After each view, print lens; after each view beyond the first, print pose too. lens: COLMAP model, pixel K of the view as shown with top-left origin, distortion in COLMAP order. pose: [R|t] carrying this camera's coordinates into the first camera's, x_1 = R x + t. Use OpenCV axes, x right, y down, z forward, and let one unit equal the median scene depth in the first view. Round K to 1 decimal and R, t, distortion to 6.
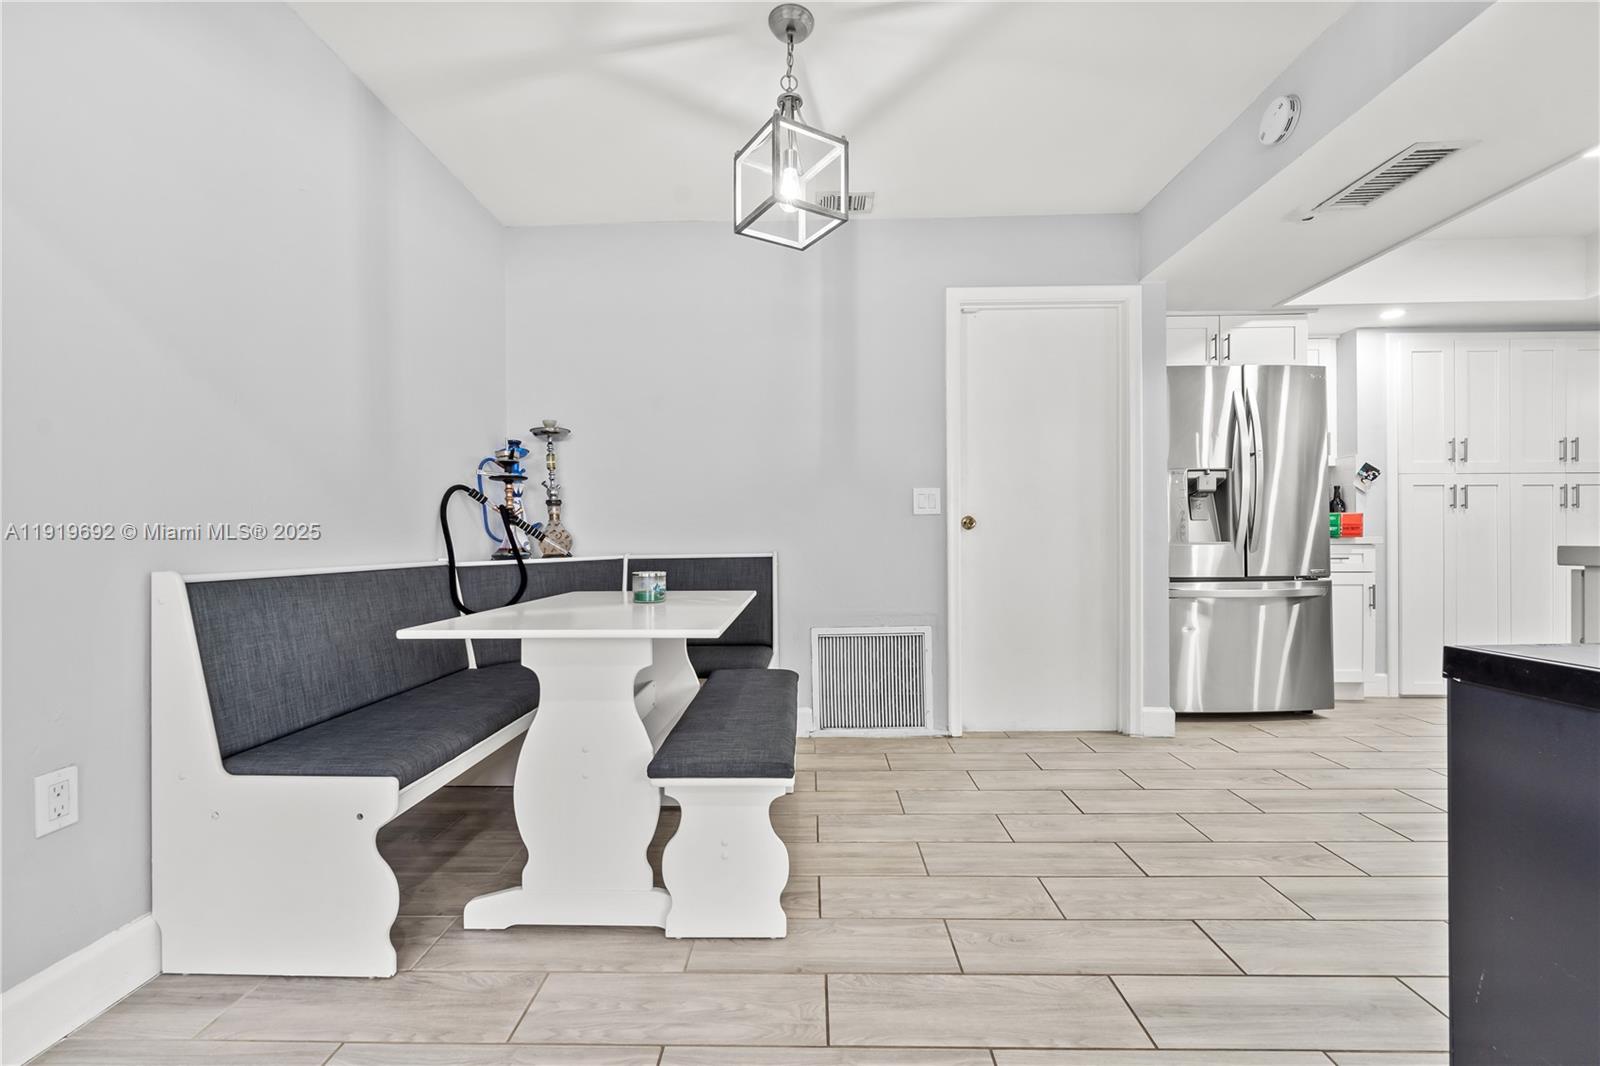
lens RADIAL K [[651.6, 0, 797.1], [0, 651.6, 532.9], [0, 0, 1]] dist [-0.000005, 0.000132]
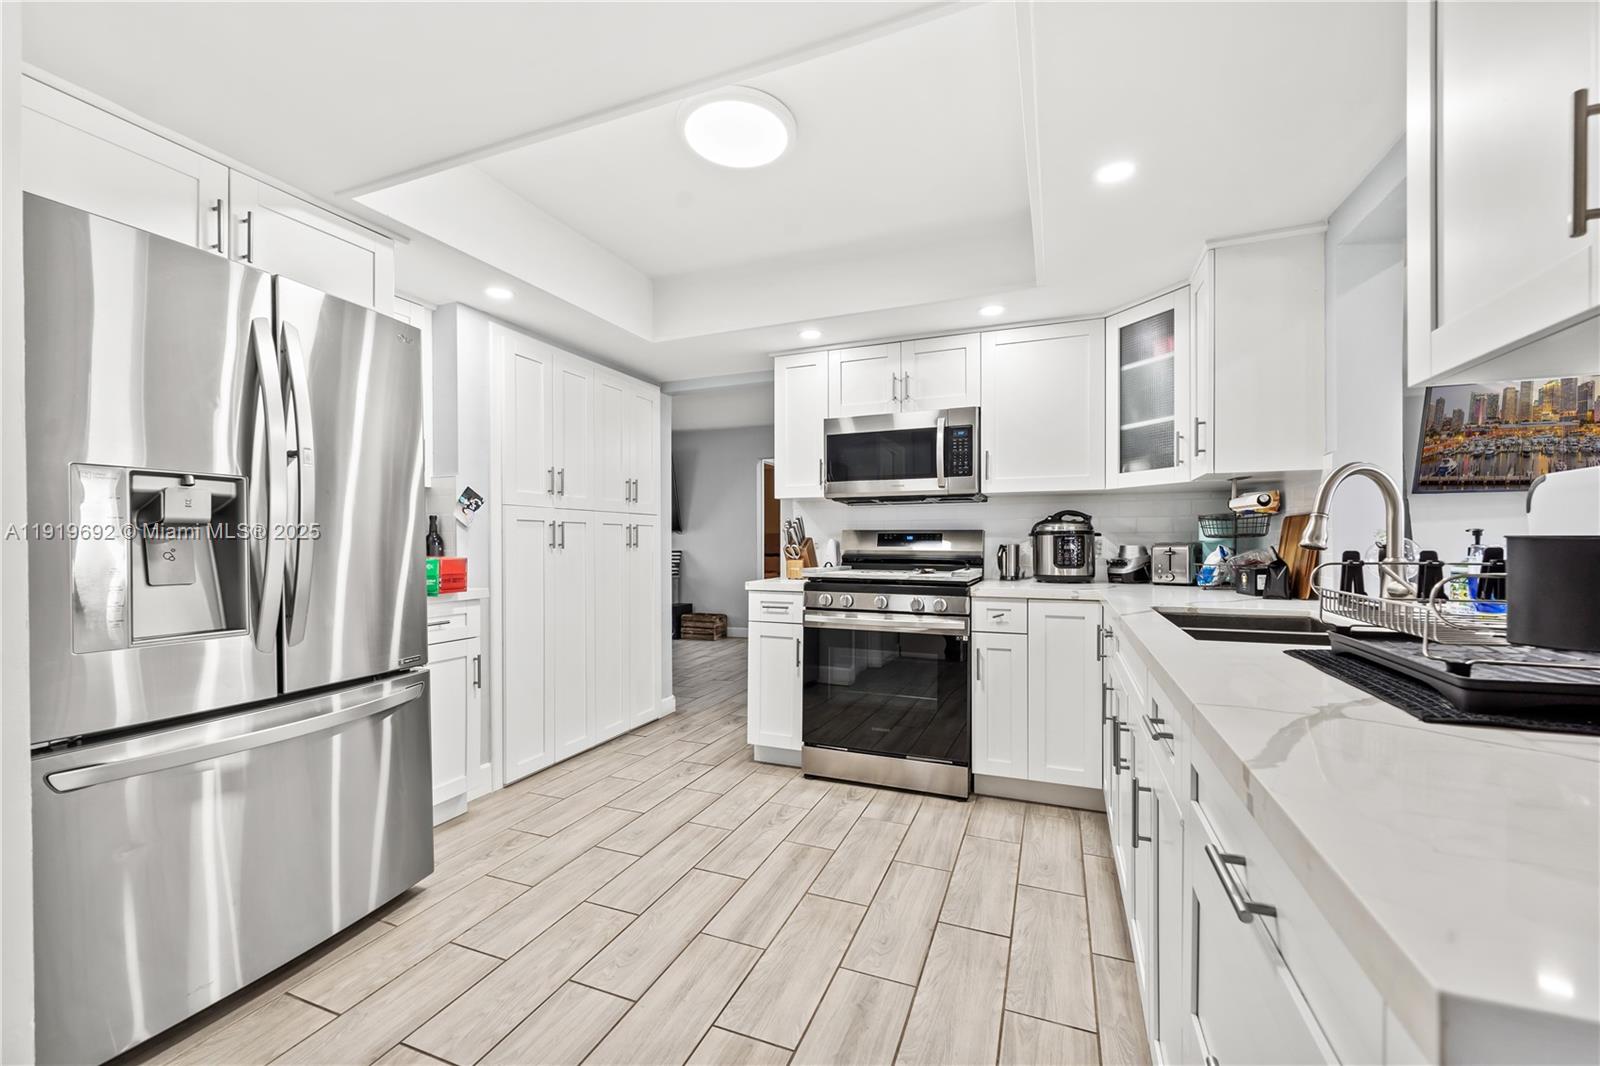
lens RADIAL K [[651.6, 0, 794.2], [0, 651.6, 541.1], [0, 0, 1]] dist [-0.000005, 0.000132]
pose [[0.354982, 0.002437, 0.934870, 0.358066], [0.005705, 0.999972, -0.004773, -0.046764], [-0.934856, 0.007028, 0.354958, 0.448722]]
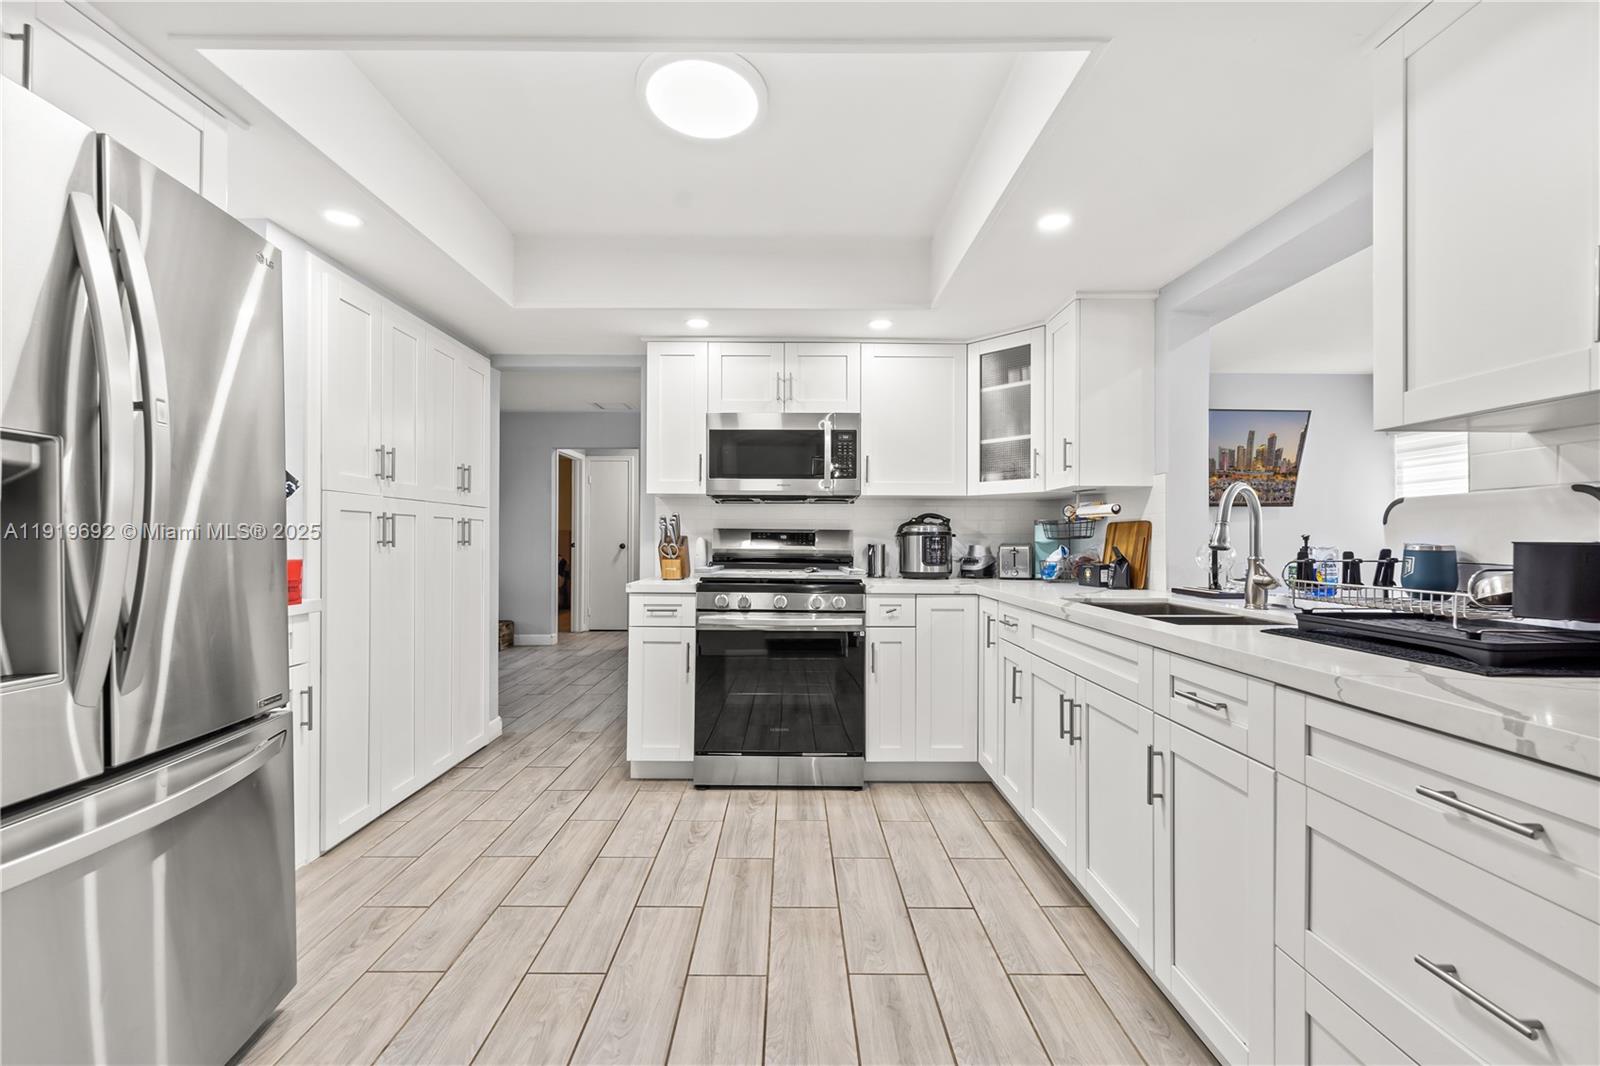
lens RADIAL K [[651.6, 0, 798.6], [0, 651.6, 535.6], [0, 0, 1]] dist [-0.000005, 0.000132]
pose [[-0.029604, 0.009045, 0.999521, 0.344602], [0.000395, 0.999959, -0.009037, -0.048615], [-0.999562, 0.000128, -0.029606, 0.656386]]
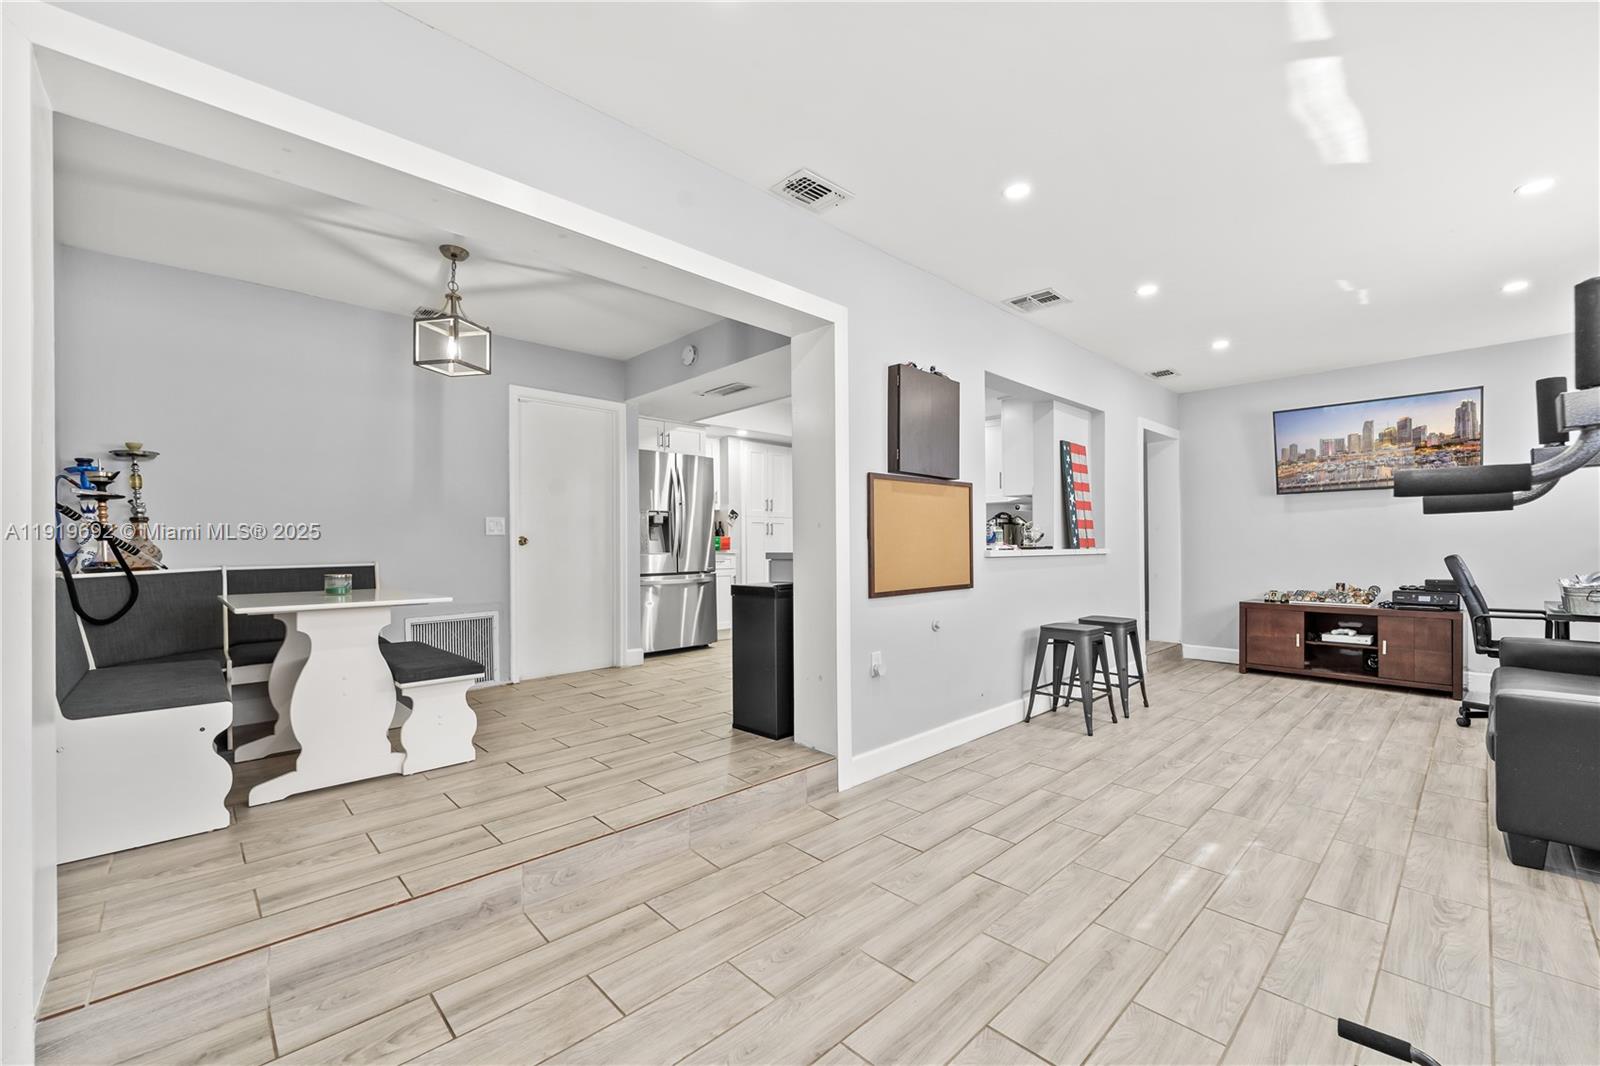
lens RADIAL K [[651.6, 0, 811.2], [0, 651.6, 564.3], [0, 0, 1]] dist [-0.000005, 0.000132]
pose [[0.693148, -0.017698, 0.720578, -0.345677], [-0.002506, 0.999633, 0.026962, -0.003853], [-0.720791, -0.020494, 0.692849, -0.503782]]
